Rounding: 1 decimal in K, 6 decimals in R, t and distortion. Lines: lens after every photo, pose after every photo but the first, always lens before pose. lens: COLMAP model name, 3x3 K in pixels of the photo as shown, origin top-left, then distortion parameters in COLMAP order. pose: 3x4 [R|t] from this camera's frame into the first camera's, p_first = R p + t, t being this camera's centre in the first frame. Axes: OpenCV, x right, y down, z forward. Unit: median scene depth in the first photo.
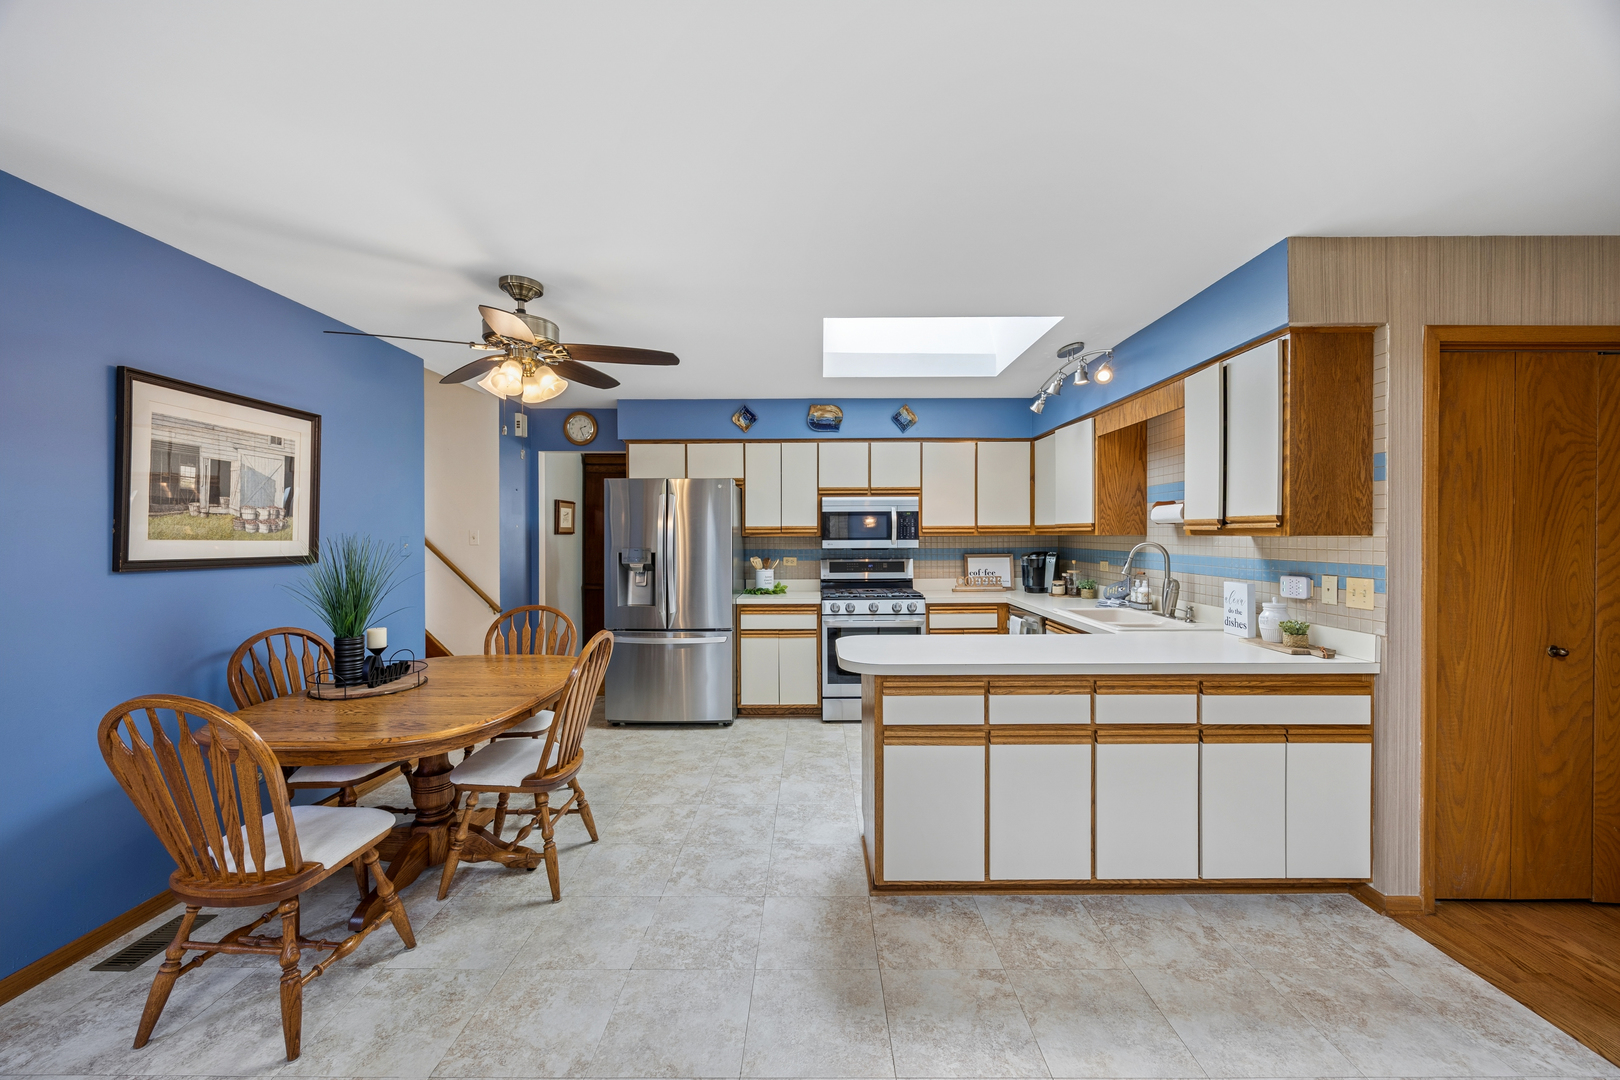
lens RADIAL K [[667.8, 0, 809.2], [0, 667.8, 537.2], [0, 0, 1]] dist [0.003456, 0.000849]
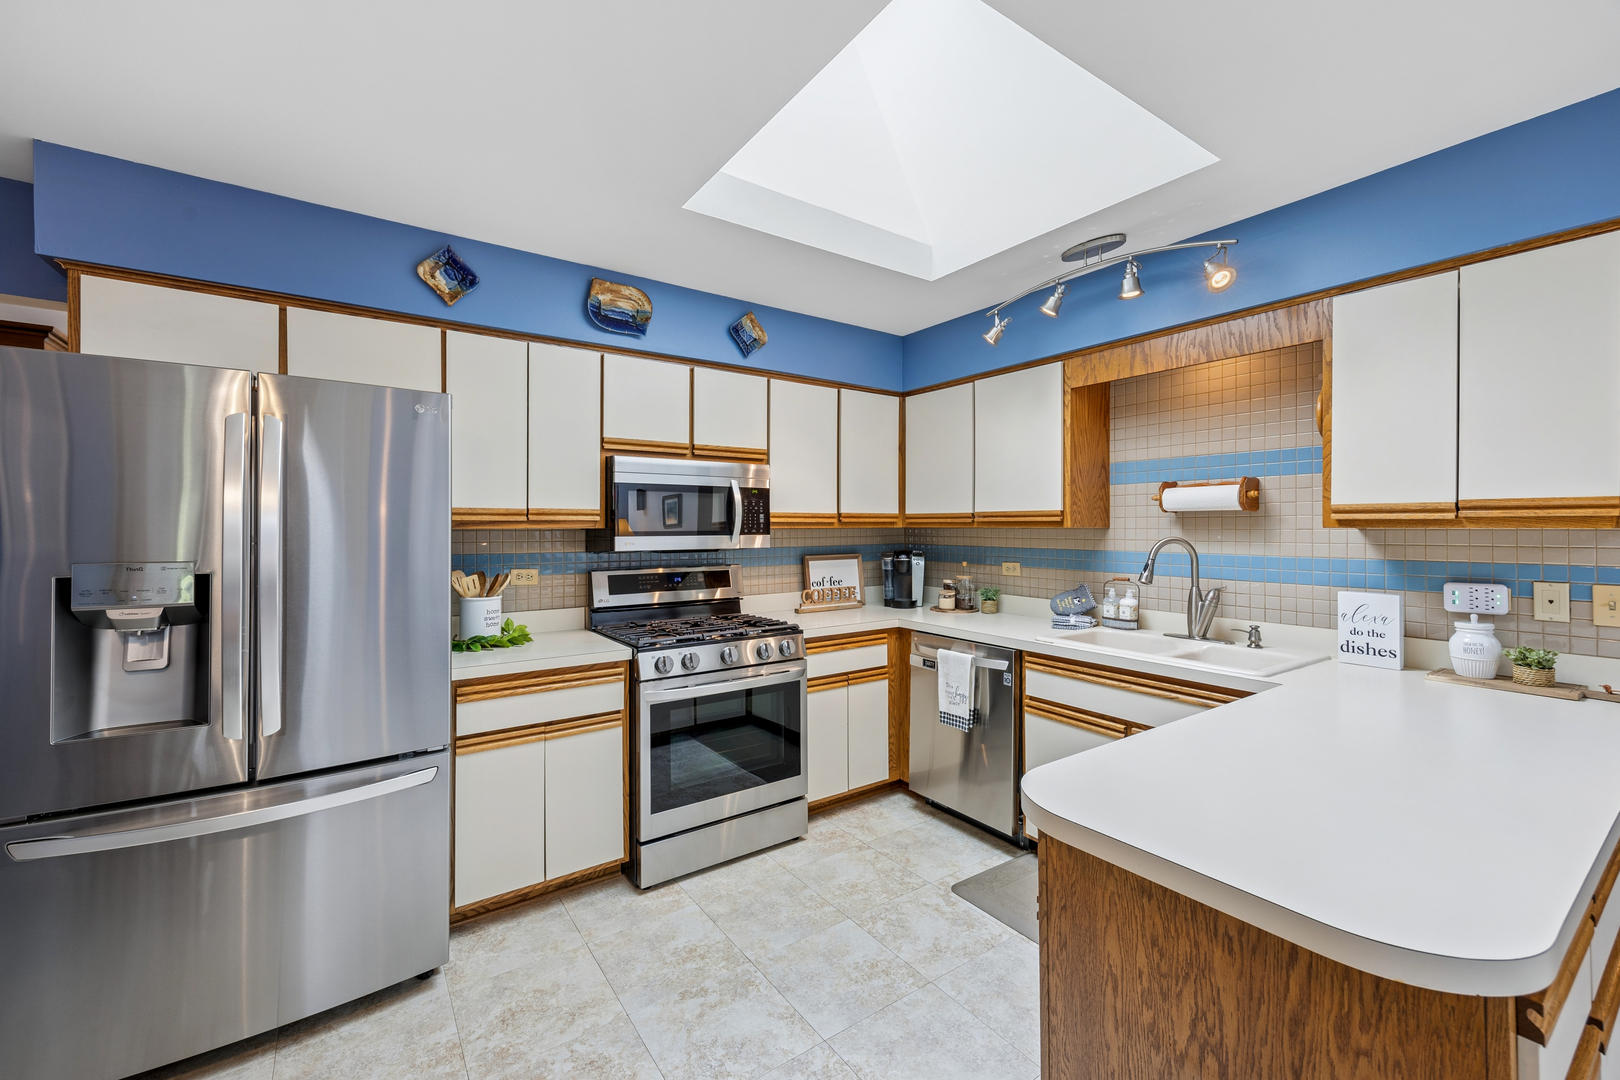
lens RADIAL K [[667.8, 0, 811.1], [0, 667.8, 524.5], [0, 0, 1]] dist [0.003456, 0.000849]
pose [[0.803946, 0.005394, 0.594678, -0.170654], [-0.000120, 0.999960, -0.008907, 0.000089], [-0.594702, 0.007089, 0.803915, 0.480334]]
